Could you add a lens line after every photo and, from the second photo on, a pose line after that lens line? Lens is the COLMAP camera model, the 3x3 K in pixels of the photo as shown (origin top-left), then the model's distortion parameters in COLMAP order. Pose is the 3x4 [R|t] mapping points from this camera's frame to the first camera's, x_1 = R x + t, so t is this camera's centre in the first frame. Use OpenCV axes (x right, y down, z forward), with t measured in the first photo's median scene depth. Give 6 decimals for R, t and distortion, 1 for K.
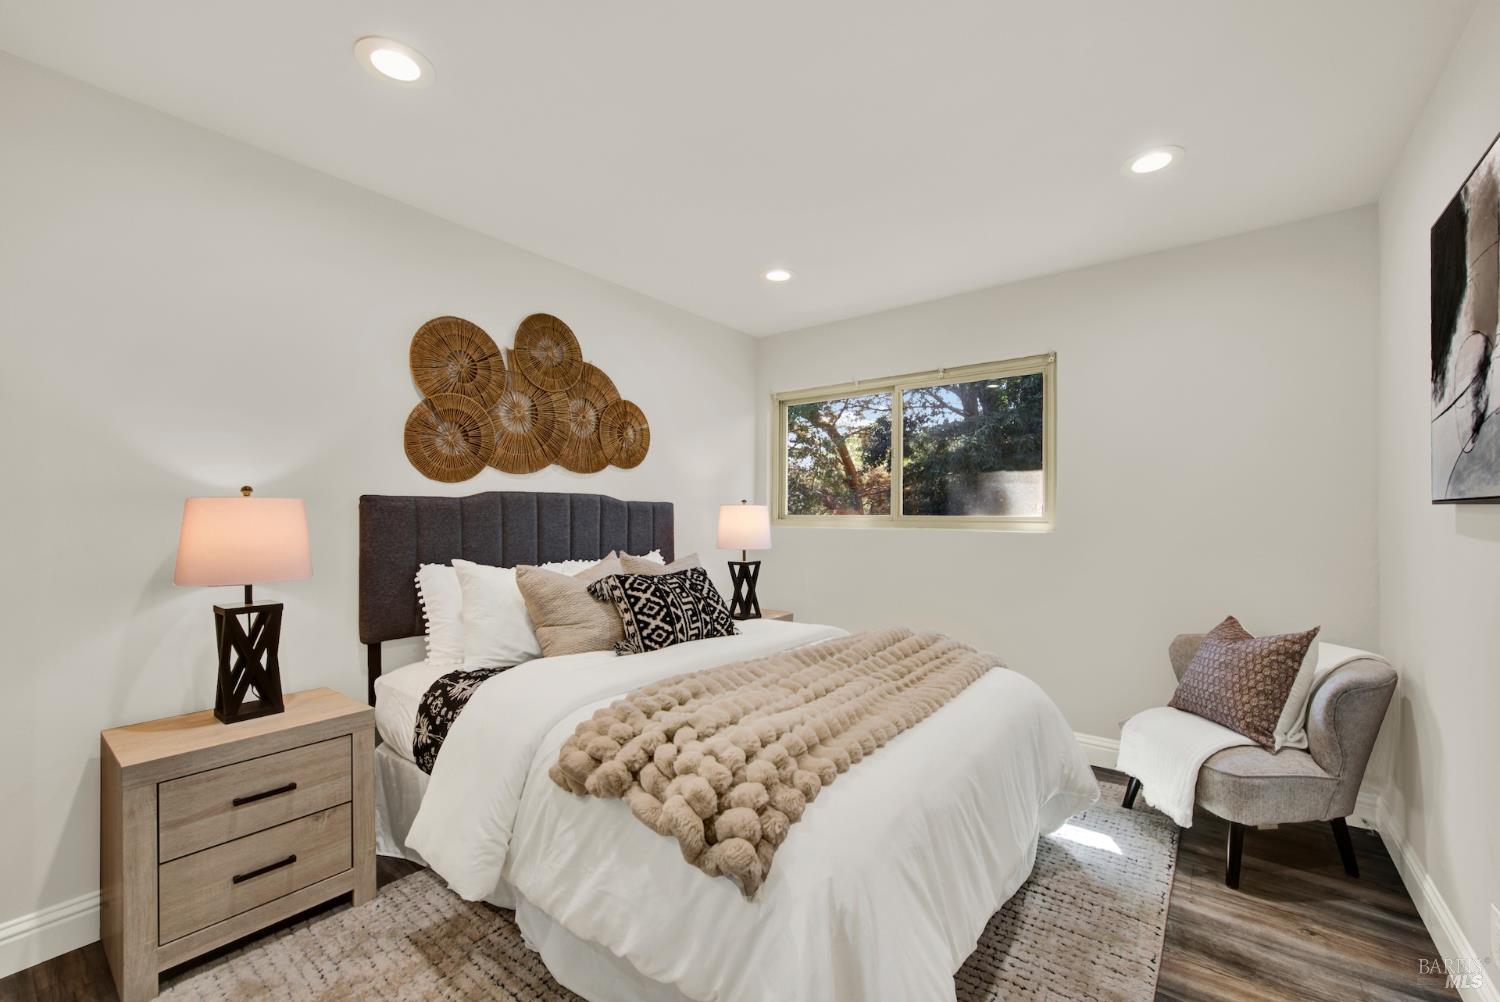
lens RADIAL K [[613.6, 0, 757.6], [0, 613.6, 507.1], [0, 0, 1]] dist [0.005991, -0.004223]
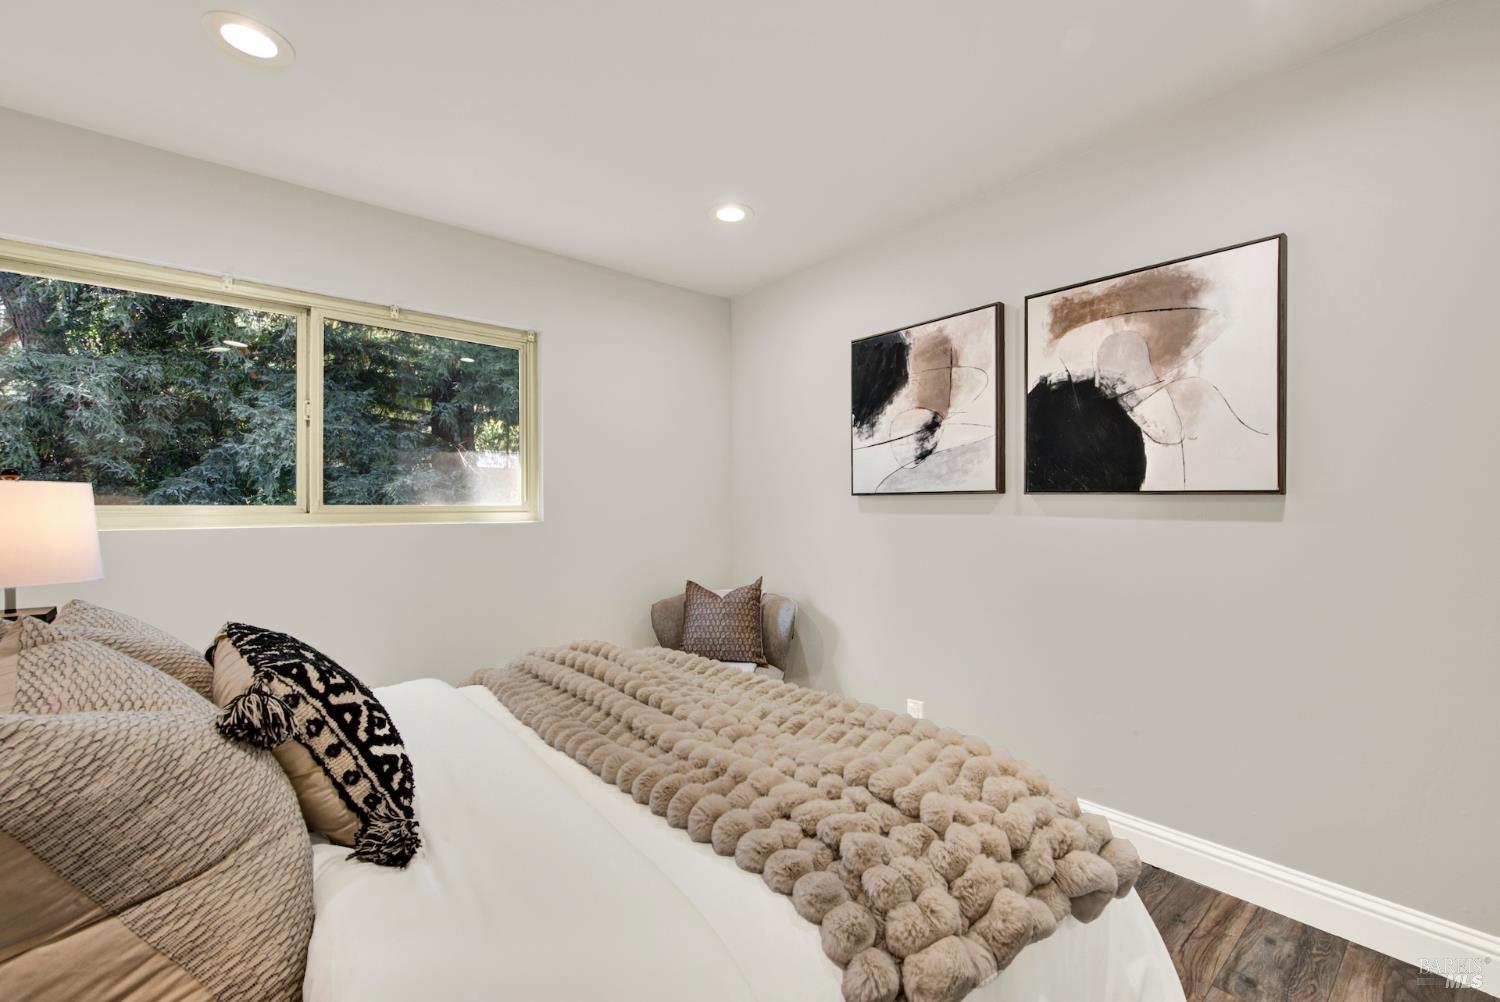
lens RADIAL K [[613.6, 0, 756.5], [0, 613.6, 504.9], [0, 0, 1]] dist [0.005991, -0.004223]
pose [[0.218503, -0.002830, 0.975832, -0.439406], [-0.006350, 0.999970, 0.004322, 0.010551], [-0.975816, -0.007141, 0.218479, 0.546050]]
